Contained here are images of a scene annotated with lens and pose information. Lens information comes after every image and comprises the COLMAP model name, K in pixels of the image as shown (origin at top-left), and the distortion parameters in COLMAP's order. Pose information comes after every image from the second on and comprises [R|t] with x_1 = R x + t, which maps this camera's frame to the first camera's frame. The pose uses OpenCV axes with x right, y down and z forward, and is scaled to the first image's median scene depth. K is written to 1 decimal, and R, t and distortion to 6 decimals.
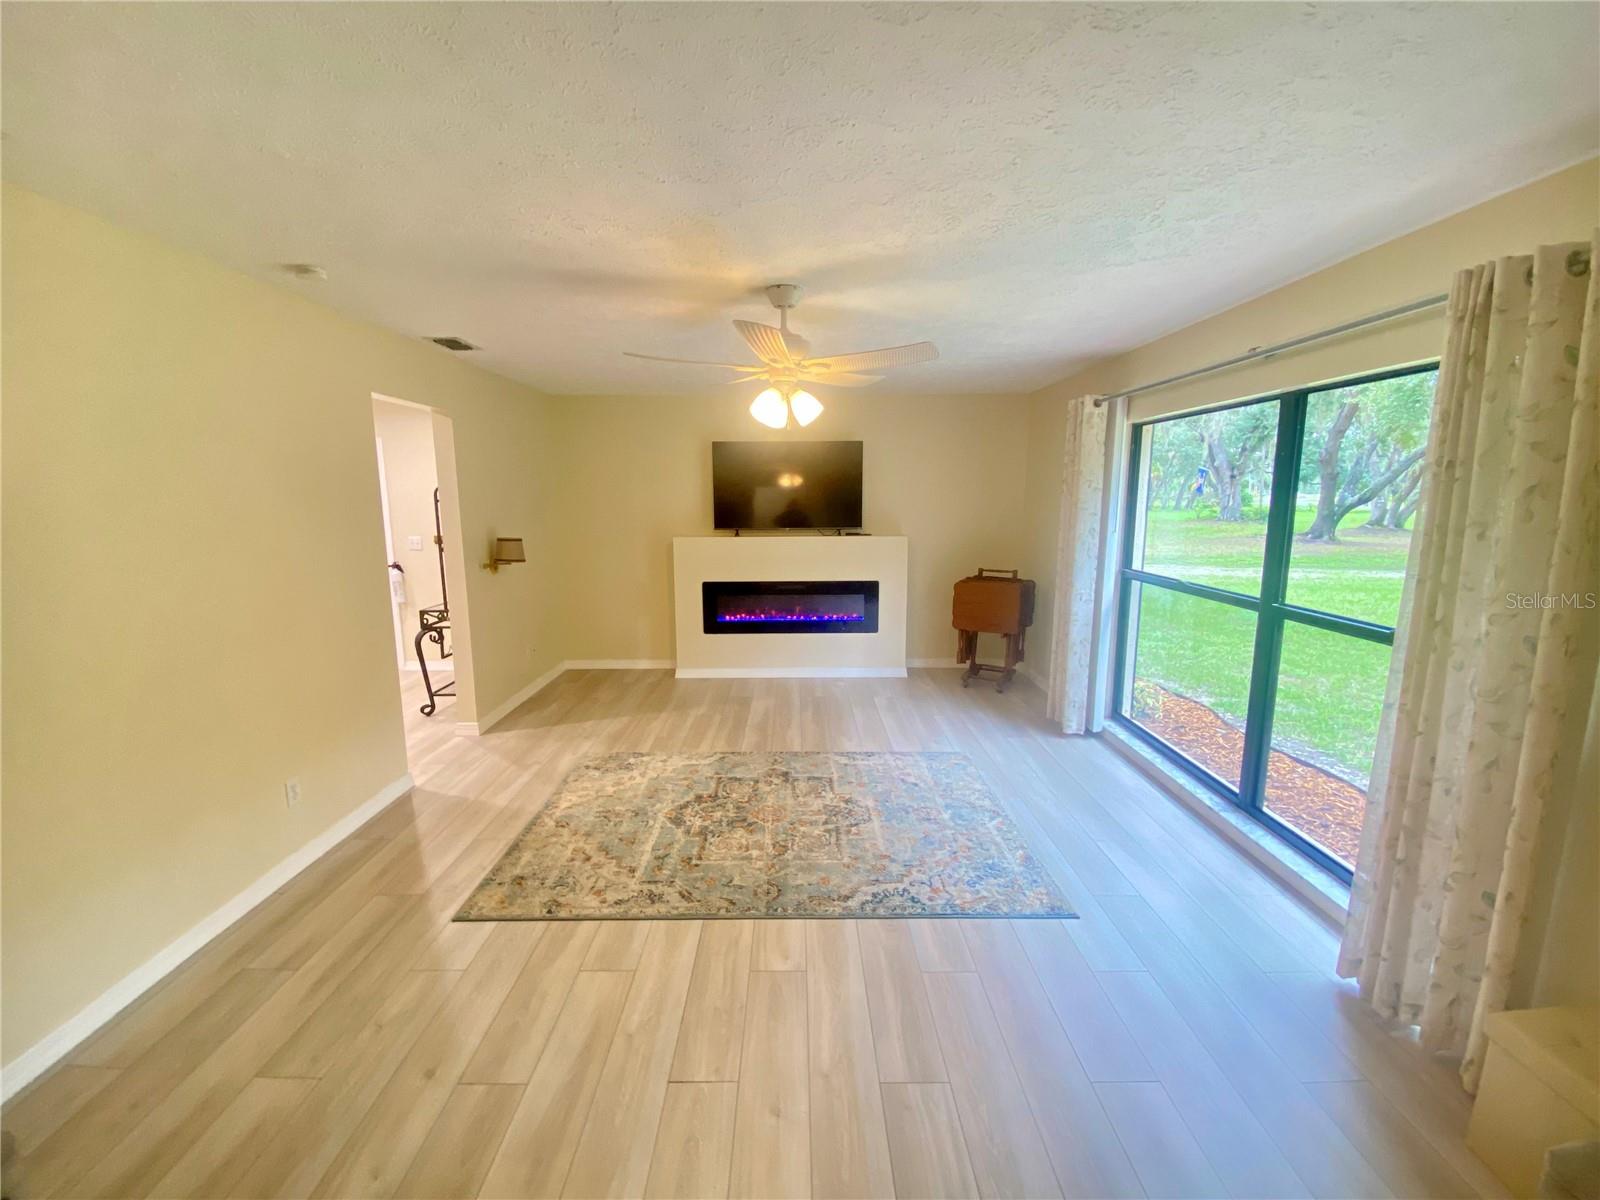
lens RADIAL K [[665.7, 0, 797.7], [0, 665.7, 596.2], [0, 0, 1]] dist [-0.000919, -0.009858]
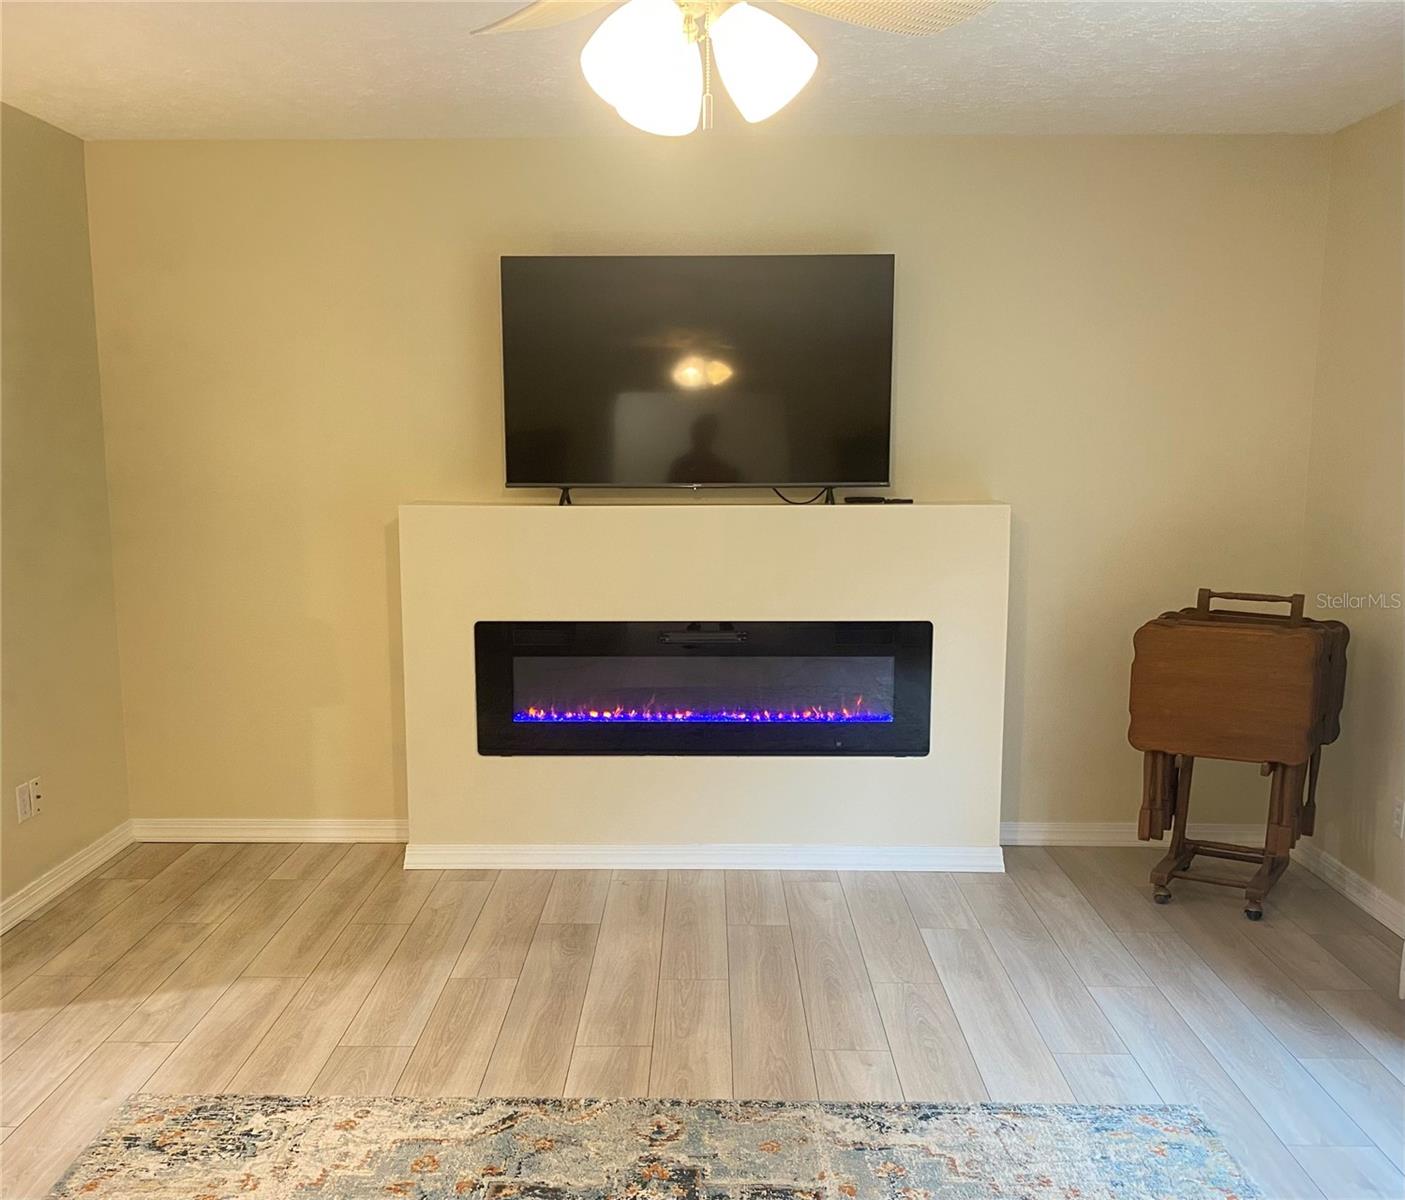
lens RADIAL K [[1188.3, 0, 702.8], [0, 1188.3, 602.6], [0, 0, 1]] dist [-0.005080, -0.002635]
pose [[0.999970, 0.004637, -0.006282, -0.006686], [-0.004840, 0.999453, -0.032715, -0.010968], [0.006127, 0.032744, 0.999445, 0.323791]]
